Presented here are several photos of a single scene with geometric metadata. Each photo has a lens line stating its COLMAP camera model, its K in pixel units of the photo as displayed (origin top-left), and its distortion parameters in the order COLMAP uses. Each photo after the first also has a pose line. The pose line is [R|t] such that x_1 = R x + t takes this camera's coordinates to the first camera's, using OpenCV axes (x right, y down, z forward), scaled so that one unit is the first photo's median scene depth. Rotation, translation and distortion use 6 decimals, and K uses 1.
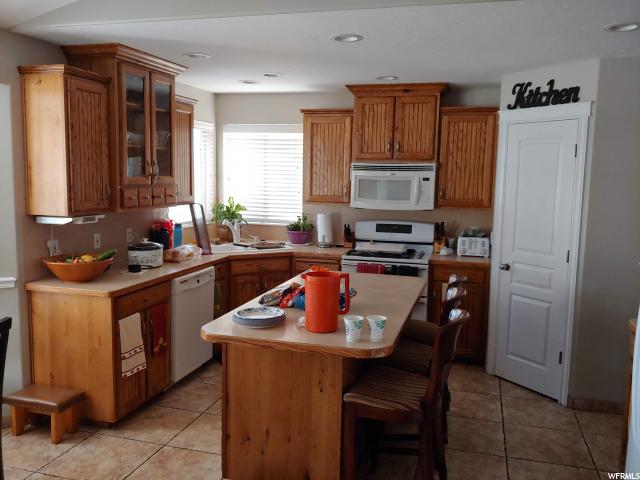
lens RADIAL K [[573.5, 0, 320.0], [0, 573.5, 240.0], [0, 0, 1]] dist [0.093086, -0.197631]
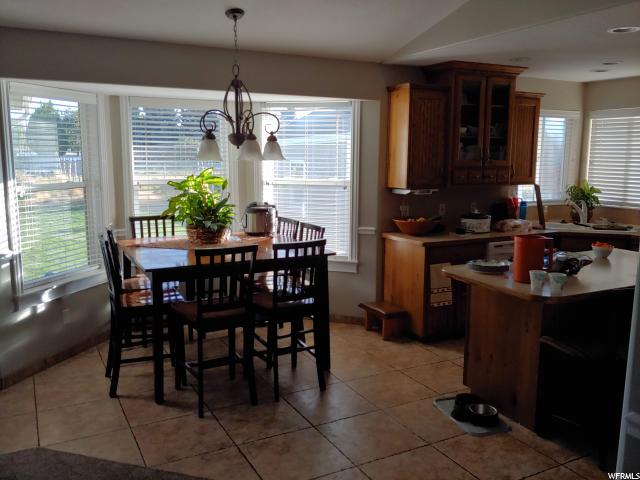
lens RADIAL K [[573.5, 0, 320.0], [0, 573.5, 240.0], [0, 0, 1]] dist [0.093086, -0.197631]
pose [[0.688102, 0.089359, -0.720091, 0.432754], [-0.077033, 0.995776, 0.049959, 0.030116], [0.721513, 0.021094, 0.692079, -0.137375]]
